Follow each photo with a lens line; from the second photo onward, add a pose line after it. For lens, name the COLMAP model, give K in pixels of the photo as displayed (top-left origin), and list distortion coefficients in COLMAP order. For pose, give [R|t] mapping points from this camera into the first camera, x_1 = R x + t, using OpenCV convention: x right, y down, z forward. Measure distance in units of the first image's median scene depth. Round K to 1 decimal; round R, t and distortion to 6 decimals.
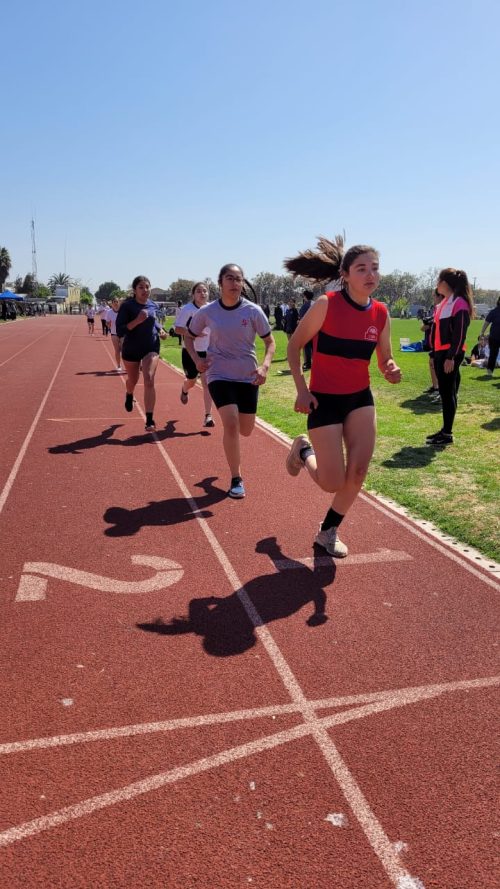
lens RADIAL K [[683.7, 0, 249.1], [0, 683.7, 448.1], [0, 0, 1]] dist [0.066455, -0.049840]
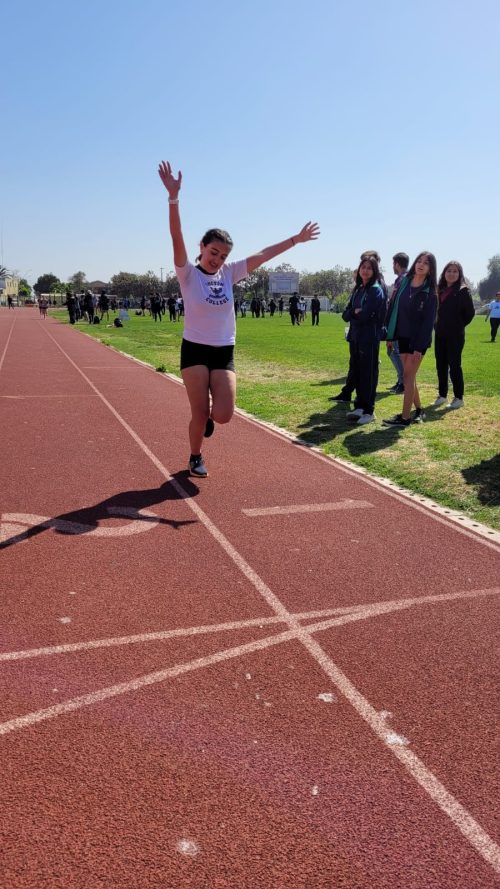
lens RADIAL K [[683.7, 0, 249.1], [0, 683.7, 448.1], [0, 0, 1]] dist [0.066455, -0.049840]
pose [[0.996802, -0.014338, 0.078612, -0.060422], [0.013616, 0.999860, 0.009705, 0.095836], [-0.078740, -0.008603, 0.996858, -0.063278]]
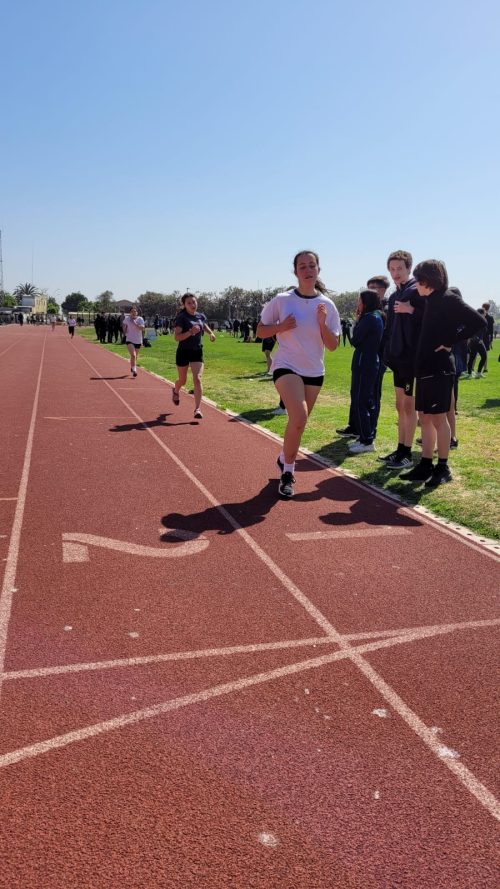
lens RADIAL K [[685.8, 0, 255.8], [0, 685.8, 444.3], [0, 0, 1]] dist [0.069903, -0.051645]
pose [[0.998425, 0.007179, 0.055646, -0.123218], [-0.005768, 0.999658, -0.025488, 0.078082], [-0.055810, 0.025127, 0.998125, -0.151282]]
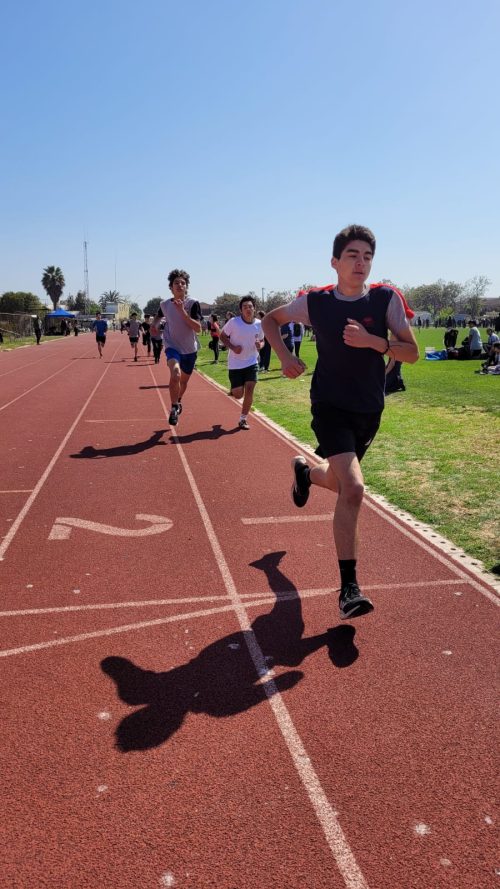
lens RADIAL K [[666.8, 0, 250.0], [0, 666.8, 444.5], [0, 0, 1]] dist [0.064310, -0.001798]
pose [[0.998000, -0.006467, -0.062881, 0.202697], [0.005320, 0.999817, -0.018396, 0.072655], [0.062989, 0.018024, 0.997851, -0.431919]]
